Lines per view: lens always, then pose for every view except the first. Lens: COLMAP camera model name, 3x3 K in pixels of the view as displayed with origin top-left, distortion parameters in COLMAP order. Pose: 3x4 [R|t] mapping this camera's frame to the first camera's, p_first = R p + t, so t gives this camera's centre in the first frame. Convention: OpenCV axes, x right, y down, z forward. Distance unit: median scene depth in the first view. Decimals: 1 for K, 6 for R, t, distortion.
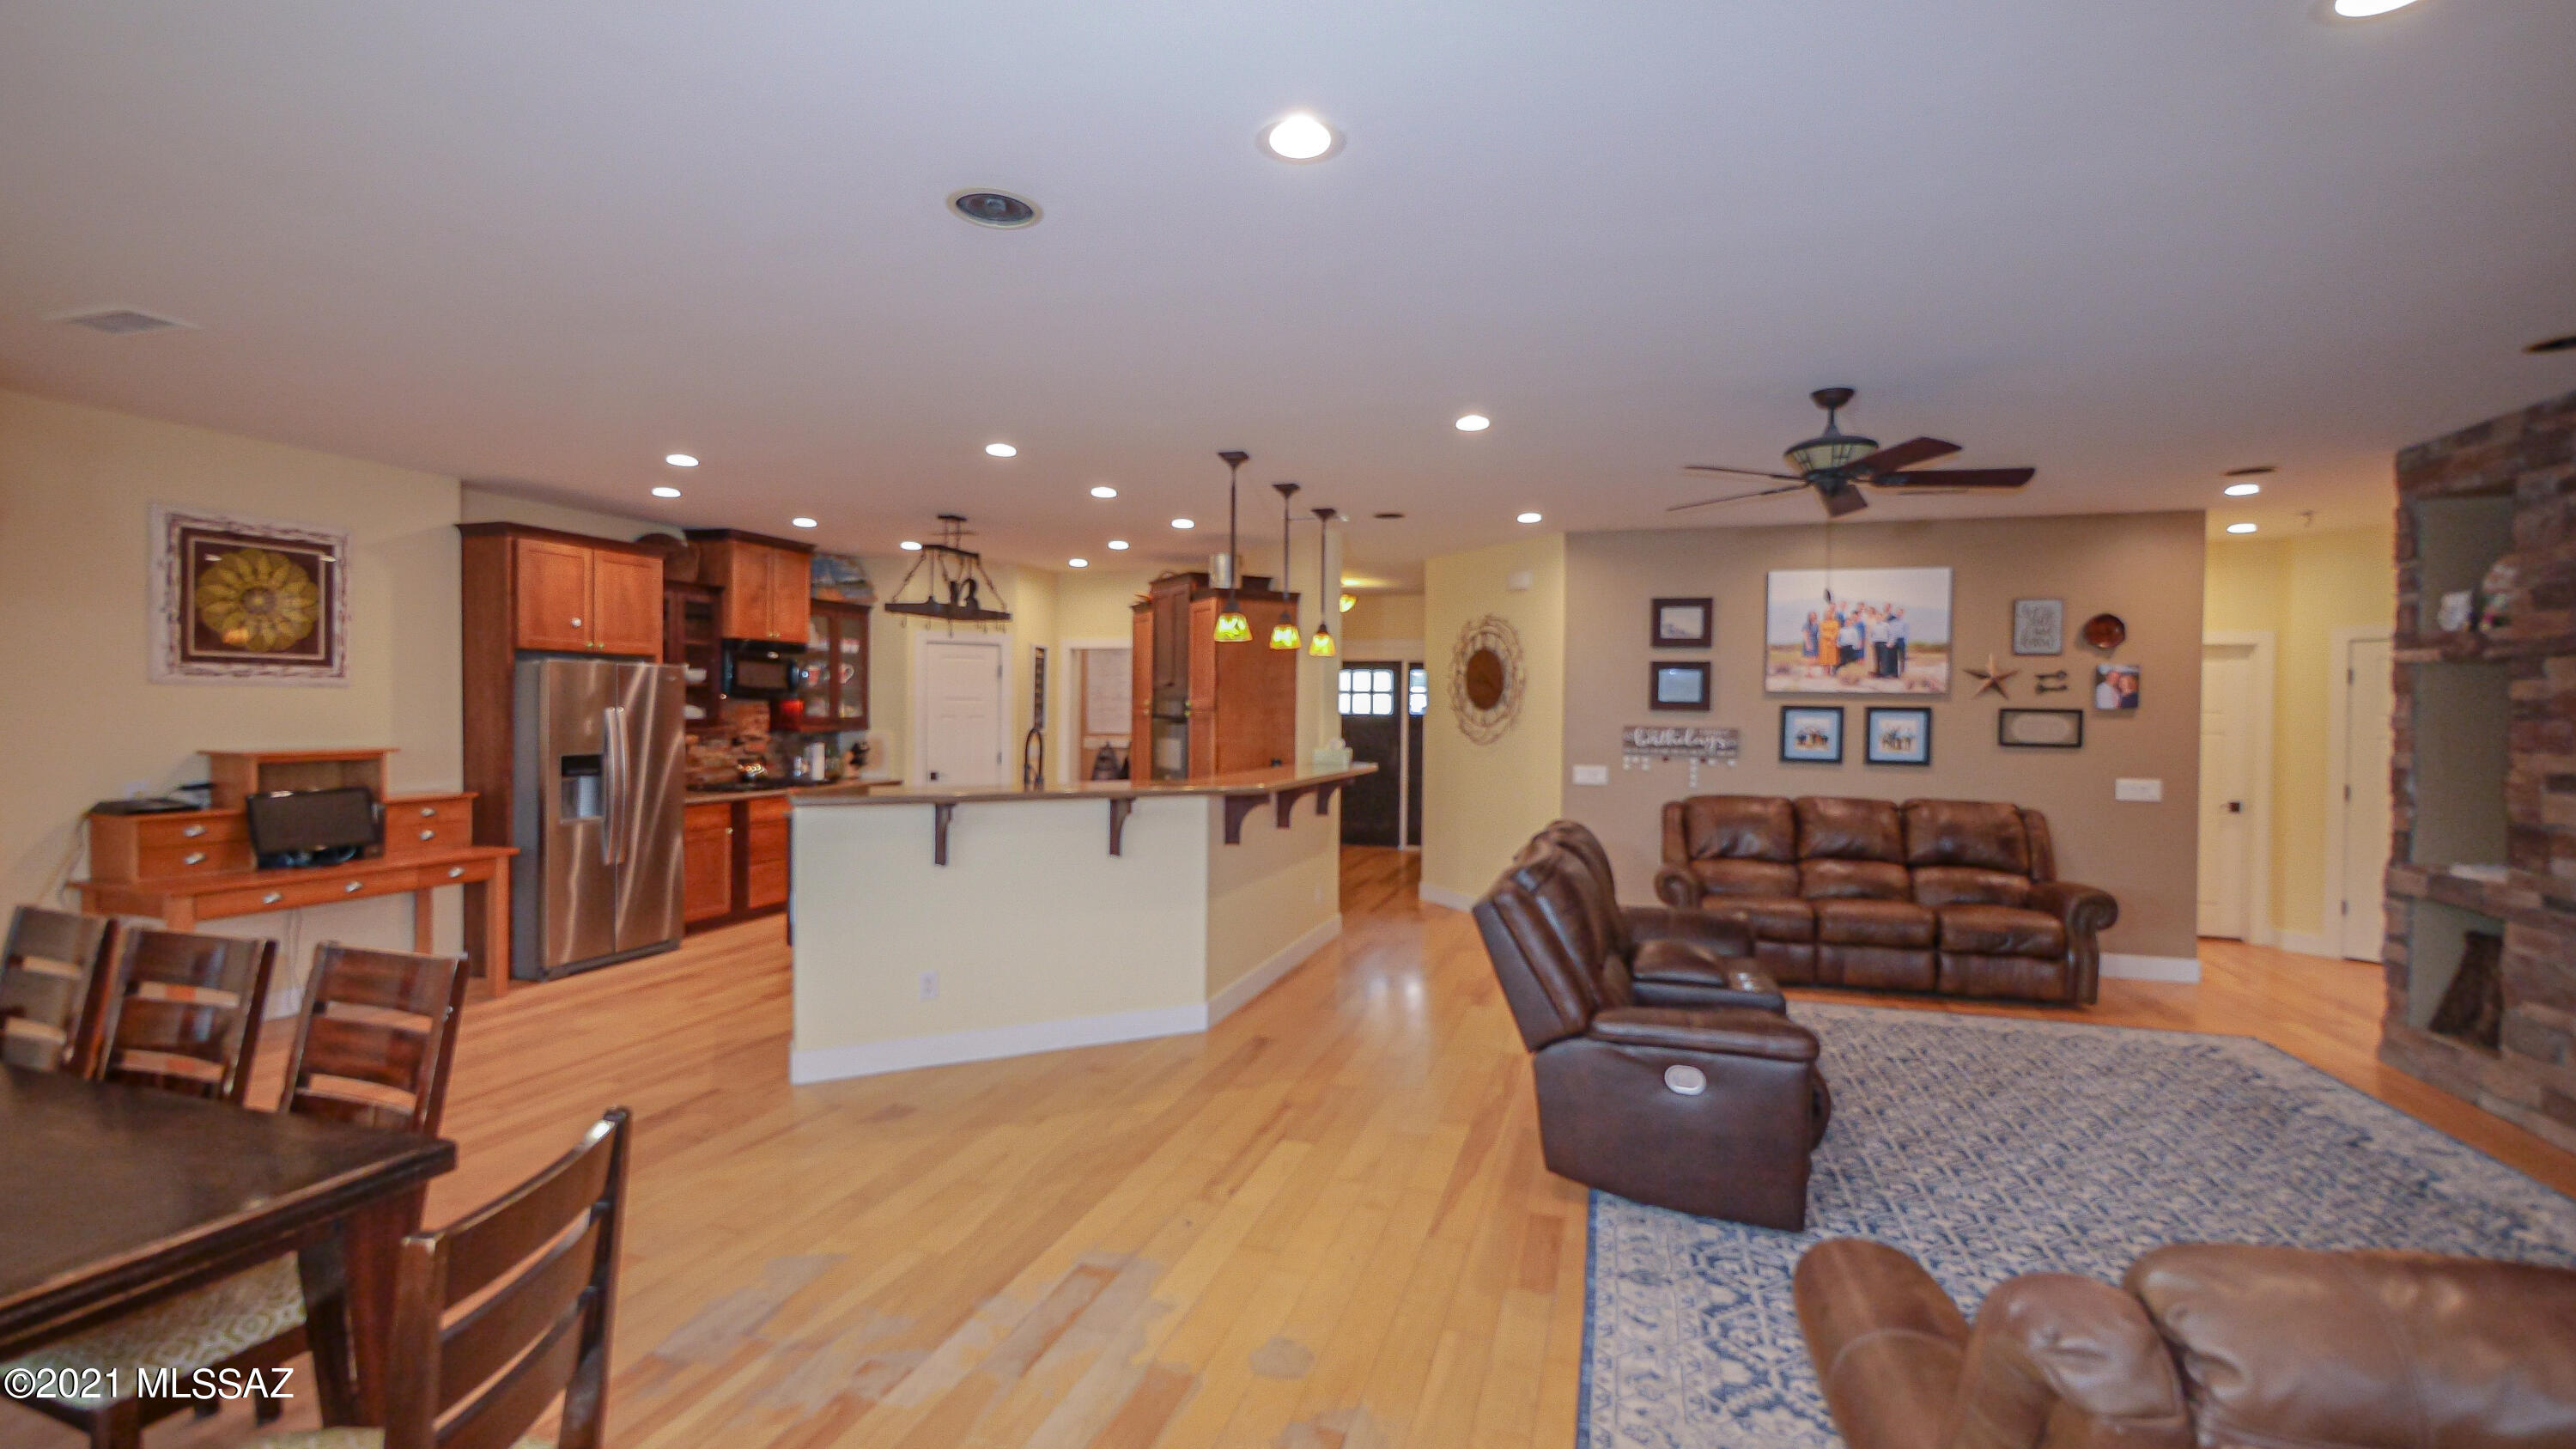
lens RADIAL K [[1295.7, 0, 1279.2], [0, 1295.7, 731.3], [0, 0, 1]] dist [-0.007973, -0.001037]
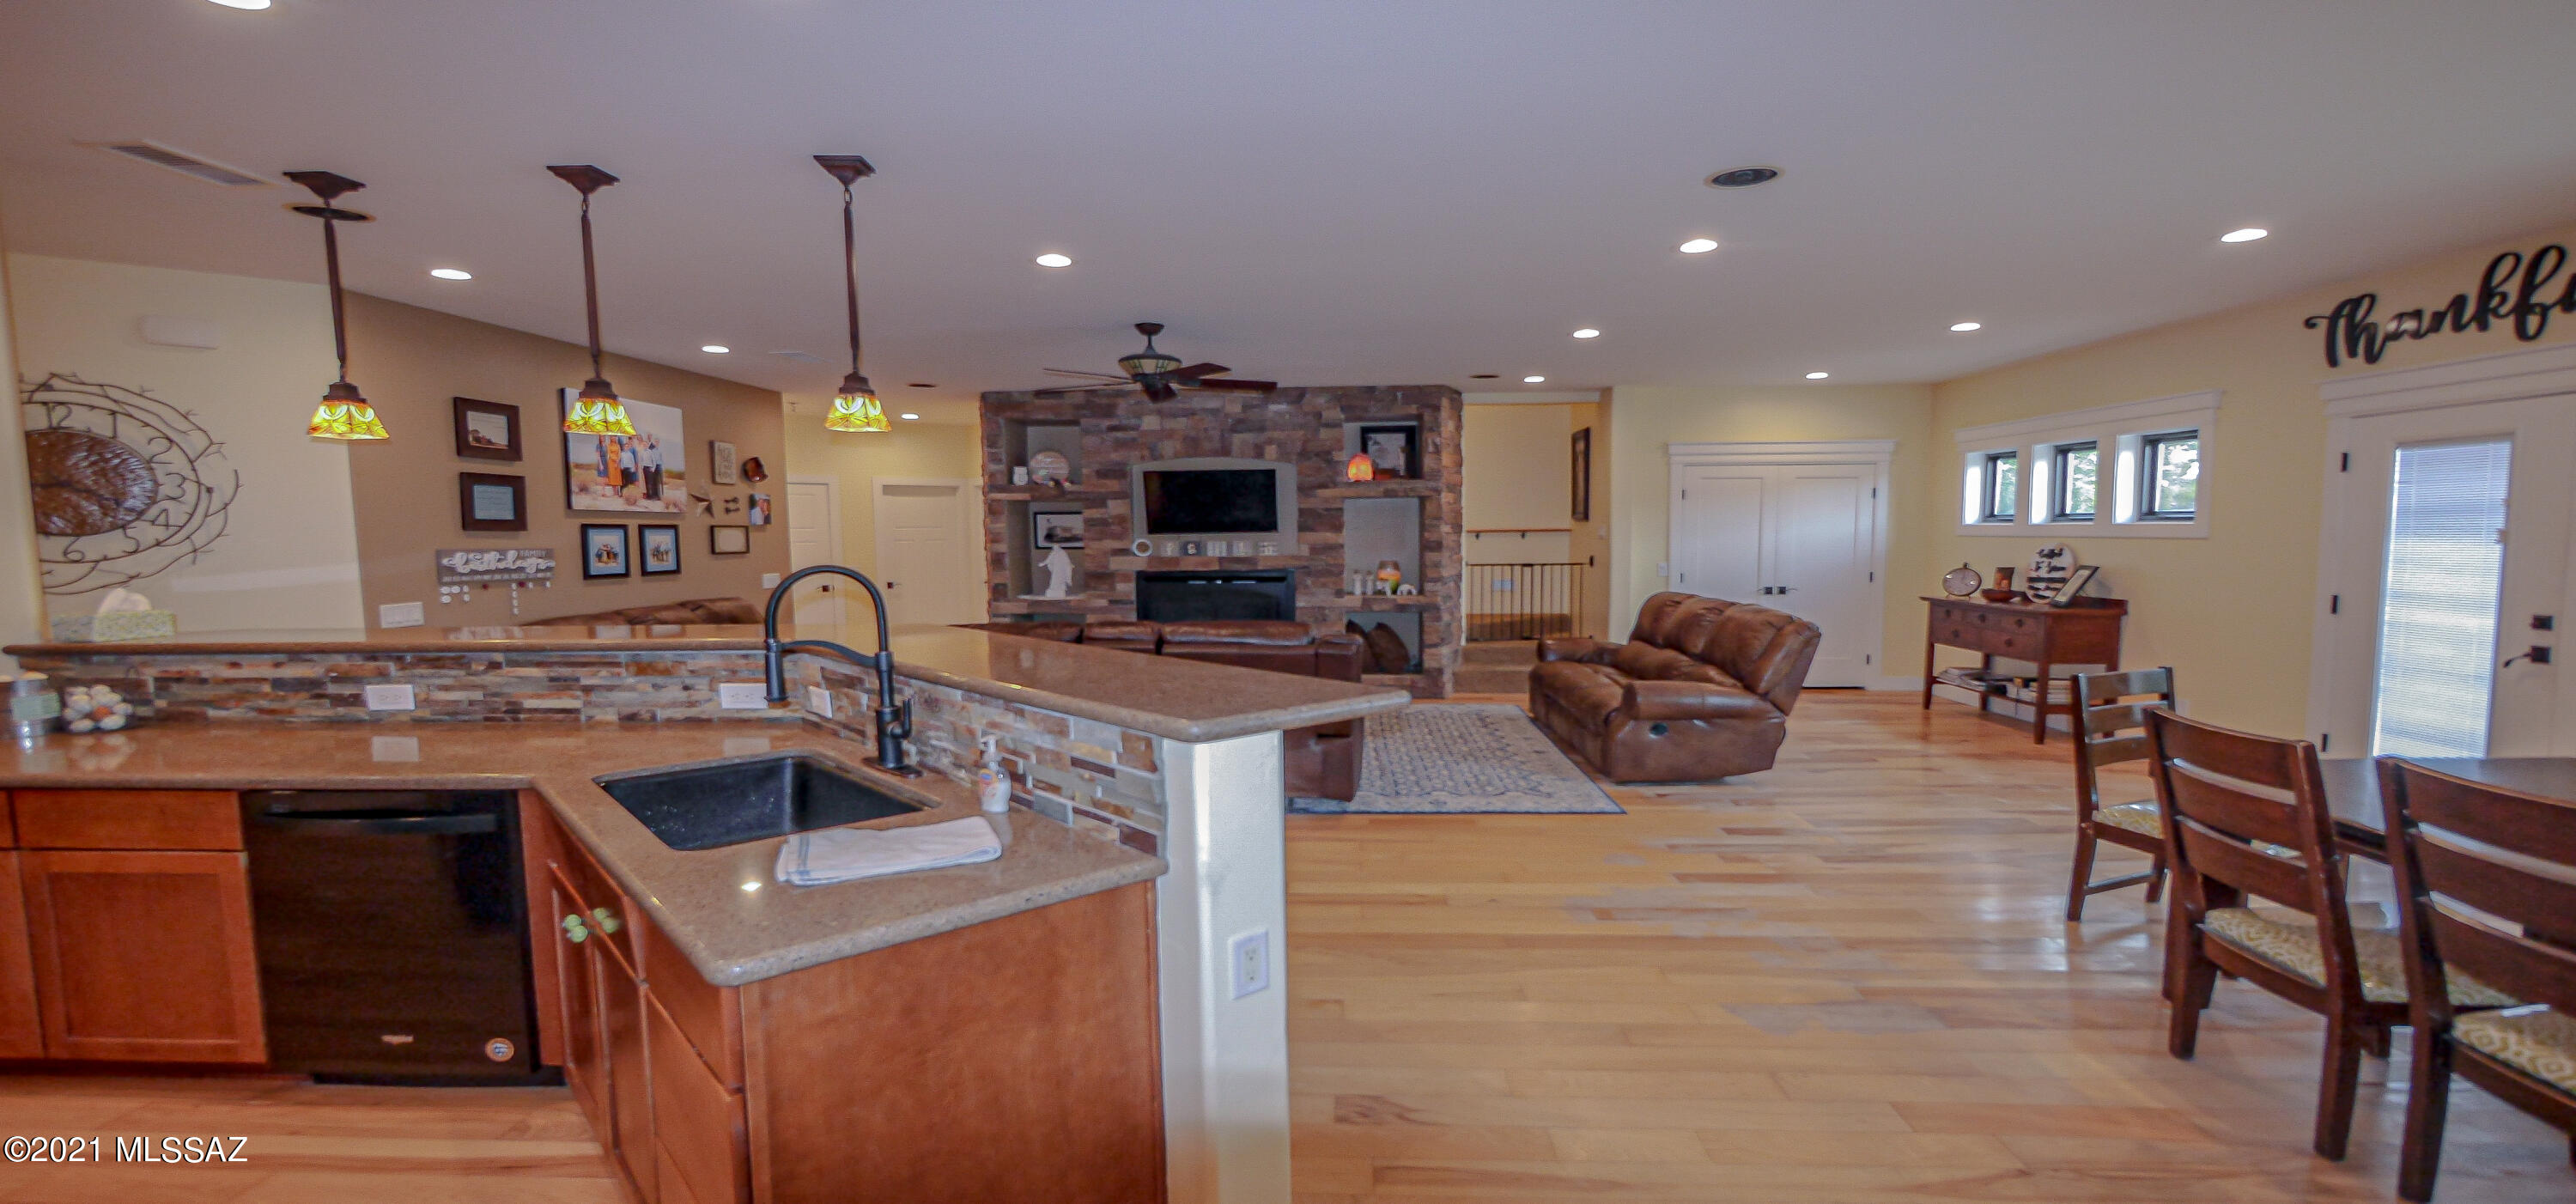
lens RADIAL K [[848.9, 0, 1287.9], [0, 848.9, 589.1], [0, 0, 1]] dist [0.001437, 0.000076]
pose [[-0.217678, -0.079884, 0.972746, -0.384893], [0.024653, 0.995877, 0.087300, -0.013830], [-0.975709, 0.042984, -0.214811, 0.615219]]
